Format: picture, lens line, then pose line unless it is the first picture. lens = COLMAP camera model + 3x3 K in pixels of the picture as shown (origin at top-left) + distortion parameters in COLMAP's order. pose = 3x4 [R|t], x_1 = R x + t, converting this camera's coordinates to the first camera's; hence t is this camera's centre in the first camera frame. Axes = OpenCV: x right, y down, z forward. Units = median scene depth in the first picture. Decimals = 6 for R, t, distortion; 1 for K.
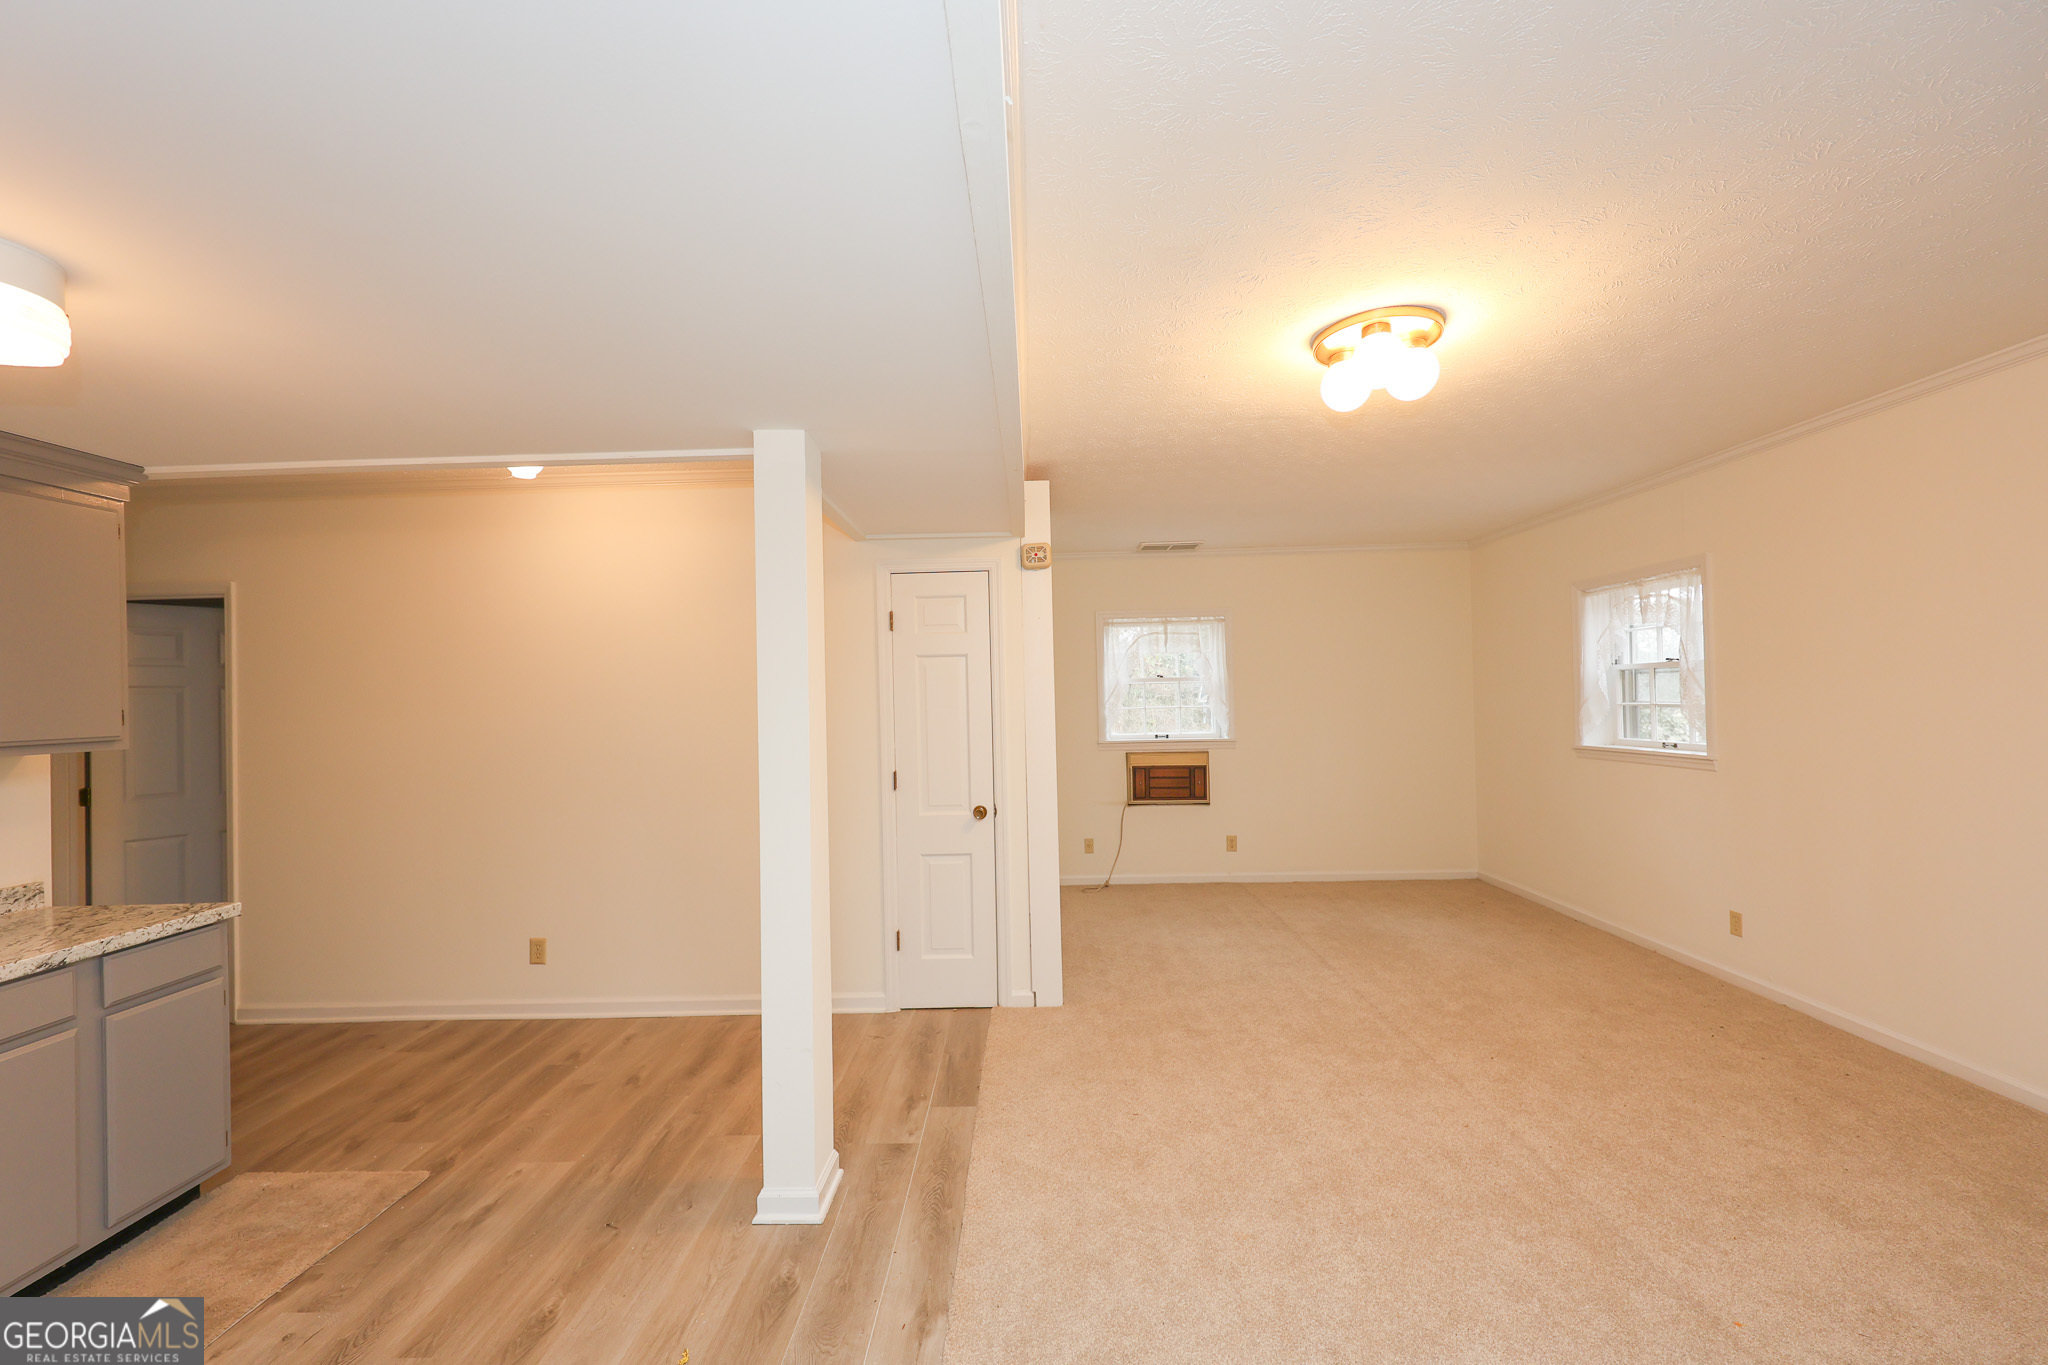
lens RADIAL K [[825.2, 0, 1016.7], [0, 825.2, 689.0], [0, 0, 1]] dist [0.003026, -0.000219]
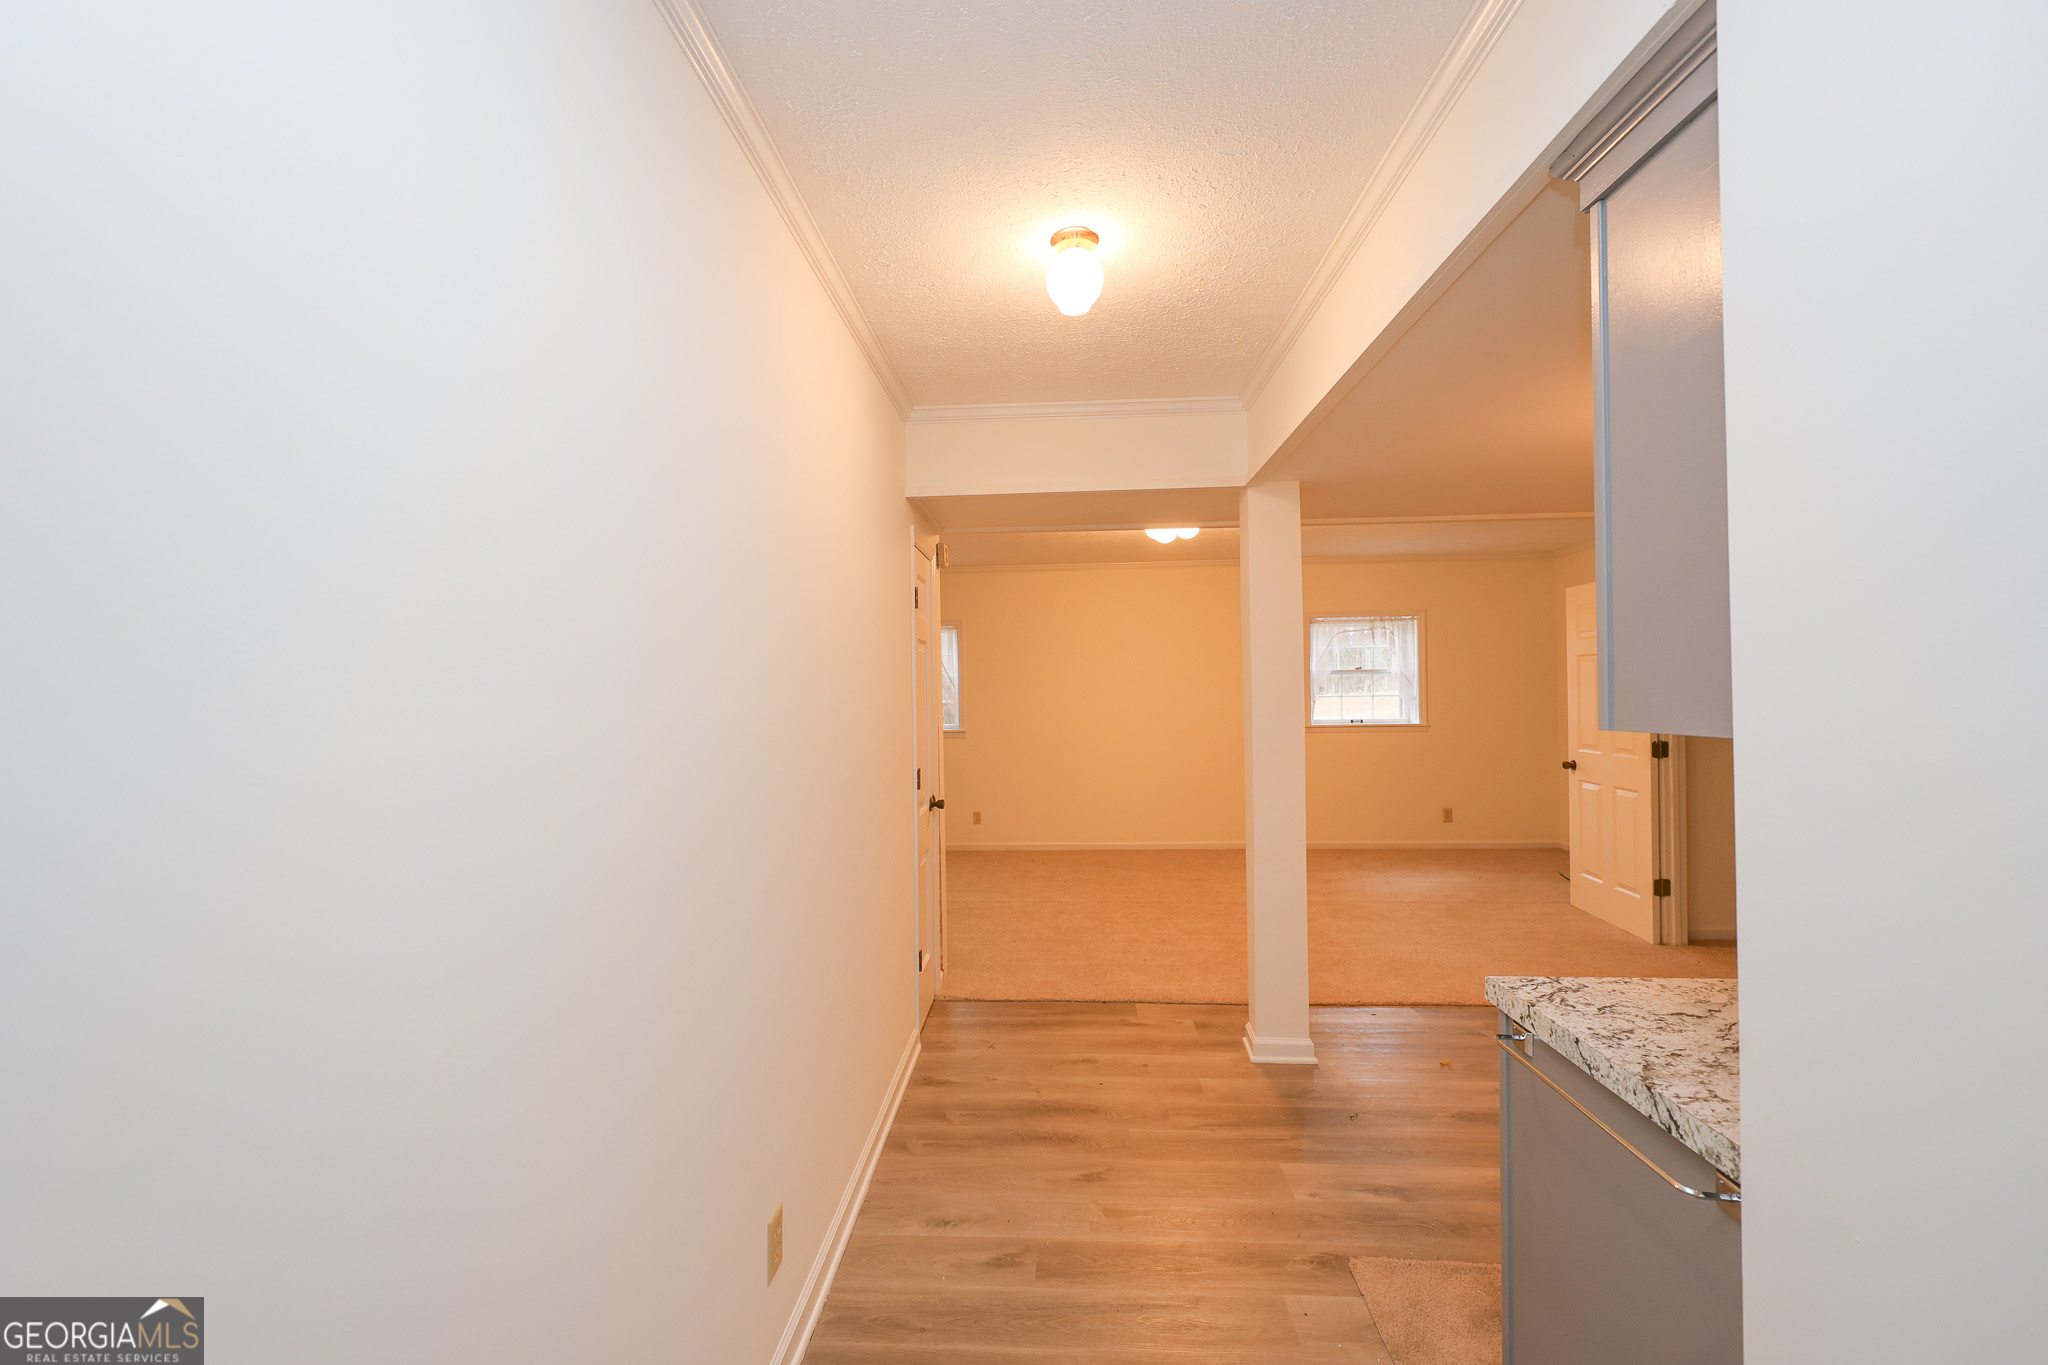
lens RADIAL K [[825.2, 0, 1015.9], [0, 825.2, 685.5], [0, 0, 1]] dist [0.003026, -0.000219]
pose [[0.033873, 0.030961, 0.998946, -1.253934], [0.000445, 0.999519, -0.030994, 0.049172], [-0.999426, 0.001495, 0.033843, 1.060286]]
